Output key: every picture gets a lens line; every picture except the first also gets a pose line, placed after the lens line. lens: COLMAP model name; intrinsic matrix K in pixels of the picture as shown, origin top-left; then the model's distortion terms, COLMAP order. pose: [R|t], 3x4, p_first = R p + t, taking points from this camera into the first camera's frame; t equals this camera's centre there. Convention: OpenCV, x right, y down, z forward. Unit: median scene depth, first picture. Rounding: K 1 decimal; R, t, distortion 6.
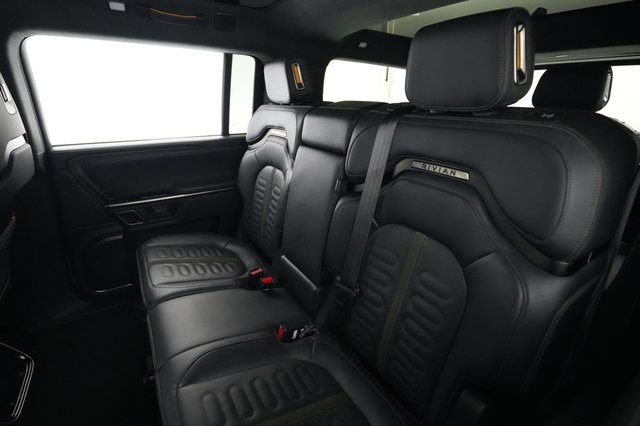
lens RADIAL K [[309.6, 0, 320.0], [0, 309.6, 213.0], [0, 0, 1]] dist [-0.085591, -0.000285]
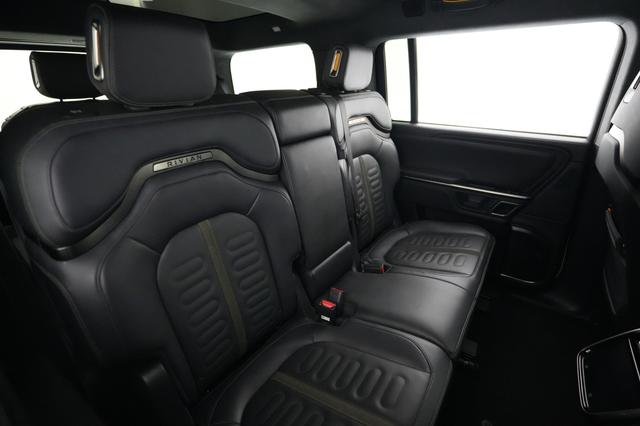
lens RADIAL K [[309.6, 0, 320.0], [0, 309.6, 213.0], [0, 0, 1]] dist [-0.085591, -0.000285]
pose [[-0.392618, -0.368839, 0.842501, -0.701420], [0.318793, 0.804688, 0.500847, -0.373641], [-0.862683, 0.465225, -0.198352, 0.934309]]
